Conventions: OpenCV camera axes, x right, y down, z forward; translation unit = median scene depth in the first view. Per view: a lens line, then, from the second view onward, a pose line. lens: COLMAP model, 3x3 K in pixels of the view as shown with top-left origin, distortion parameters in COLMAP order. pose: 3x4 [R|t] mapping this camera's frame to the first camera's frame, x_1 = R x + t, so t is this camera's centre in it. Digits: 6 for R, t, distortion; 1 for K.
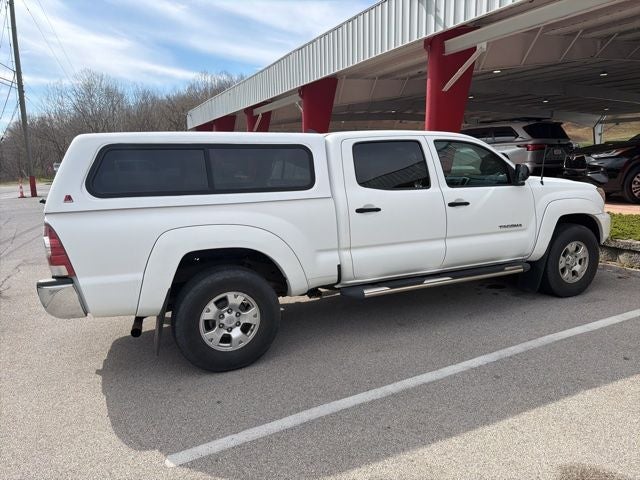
lens RADIAL K [[442.4, 0, 318.5], [0, 442.4, 236.0], [0, 0, 1]] dist [0.062334, -0.089482]
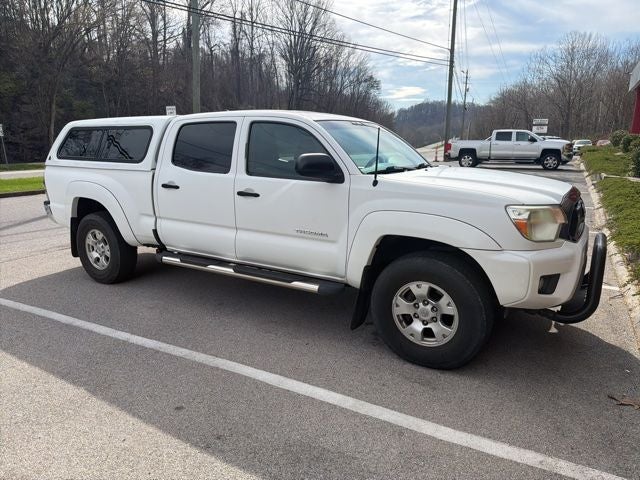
lens RADIAL K [[446.6, 0, 320.0], [0, 446.6, 240.0], [0, 0, 1]] dist [0.056907, -0.086918]
pose [[0.562803, 0.207307, -0.800173, 1.160201], [-0.144906, 0.977793, 0.151405, -0.141339], [0.813791, 0.030739, 0.580344, 0.606180]]
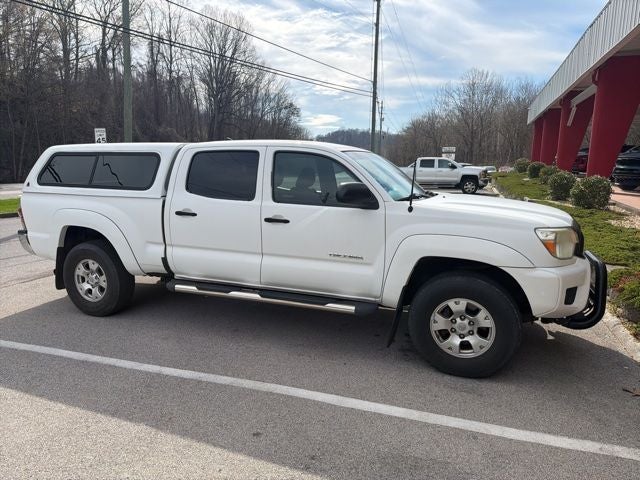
lens RADIAL K [[446.6, 0, 320.0], [0, 446.6, 240.0], [0, 0, 1]] dist [0.056907, -0.086918]
pose [[0.697408, 0.152933, -0.700167, 1.052948], [-0.140982, 0.987153, 0.075190, -0.116219], [0.702671, 0.046273, 0.710009, 0.411225]]
